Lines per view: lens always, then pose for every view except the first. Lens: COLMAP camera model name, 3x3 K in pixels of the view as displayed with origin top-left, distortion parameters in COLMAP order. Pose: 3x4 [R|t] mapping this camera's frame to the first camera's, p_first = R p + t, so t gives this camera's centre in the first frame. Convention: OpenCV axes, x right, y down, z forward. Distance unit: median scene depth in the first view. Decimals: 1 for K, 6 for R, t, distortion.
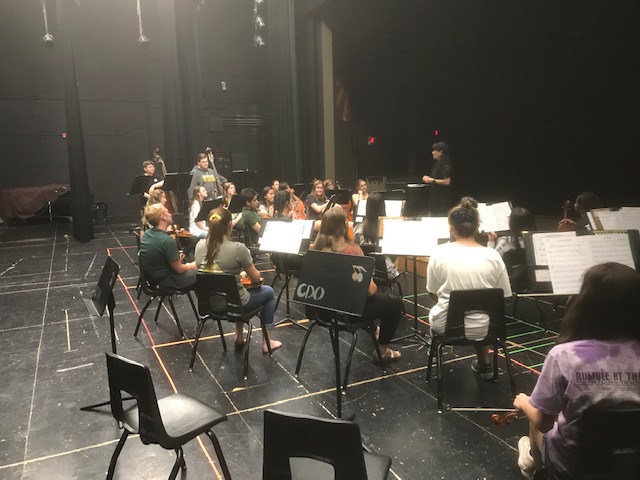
lens RADIAL K [[522.8, 0, 319.8], [0, 522.8, 232.0], [0, 0, 1]] dist [0.005566, -0.001805]
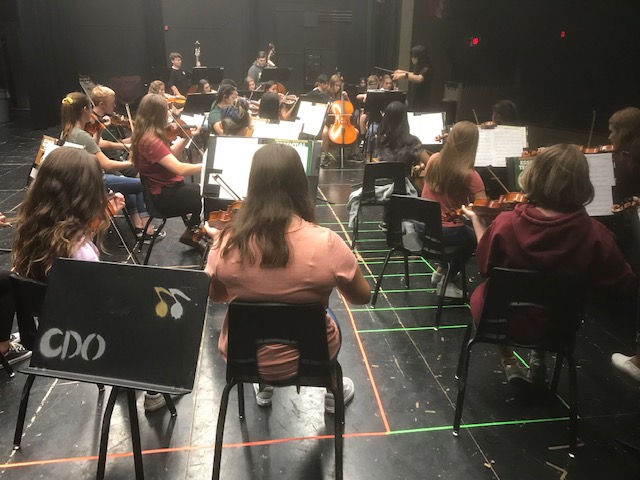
lens RADIAL K [[518.7, 0, 317.9], [0, 518.7, 237.4], [0, 0, 1]] dist [-0.003975, 0.001216]
pose [[0.955930, 0.130026, -0.263231, 0.134224], [-0.076828, 0.976125, 0.203167, -0.004398], [0.283363, -0.173990, 0.943097, 0.012323]]
